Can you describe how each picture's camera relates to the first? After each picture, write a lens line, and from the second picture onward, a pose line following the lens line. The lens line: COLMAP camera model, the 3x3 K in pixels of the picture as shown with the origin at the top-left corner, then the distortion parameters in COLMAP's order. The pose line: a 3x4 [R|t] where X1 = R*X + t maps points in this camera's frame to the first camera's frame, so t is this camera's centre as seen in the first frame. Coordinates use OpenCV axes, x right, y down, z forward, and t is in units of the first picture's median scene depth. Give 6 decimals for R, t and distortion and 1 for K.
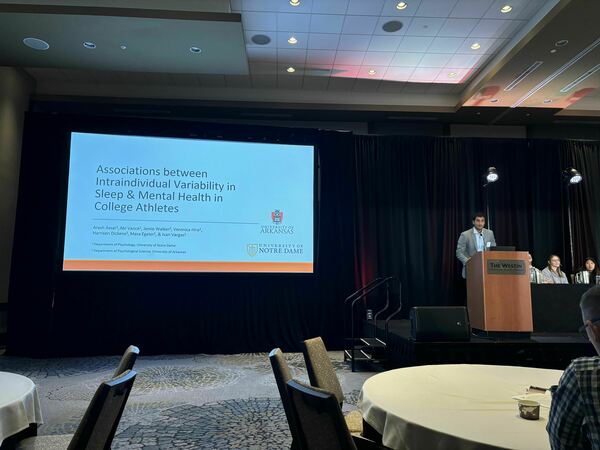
lens RADIAL K [[456.1, 0, 302.2], [0, 456.1, 225.1], [0, 0, 1]] dist [0.022930, 0.002513]
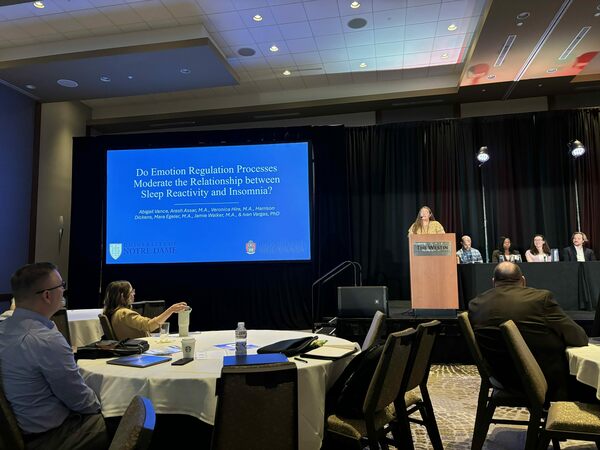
lens RADIAL K [[456.1, 0, 302.2], [0, 456.1, 225.1], [0, 0, 1]] dist [0.022930, 0.002513]
pose [[0.968442, -0.049067, -0.244361, 0.256743], [0.056091, 0.998186, 0.021865, -0.001439], [0.242845, -0.034882, 0.969438, -0.054274]]
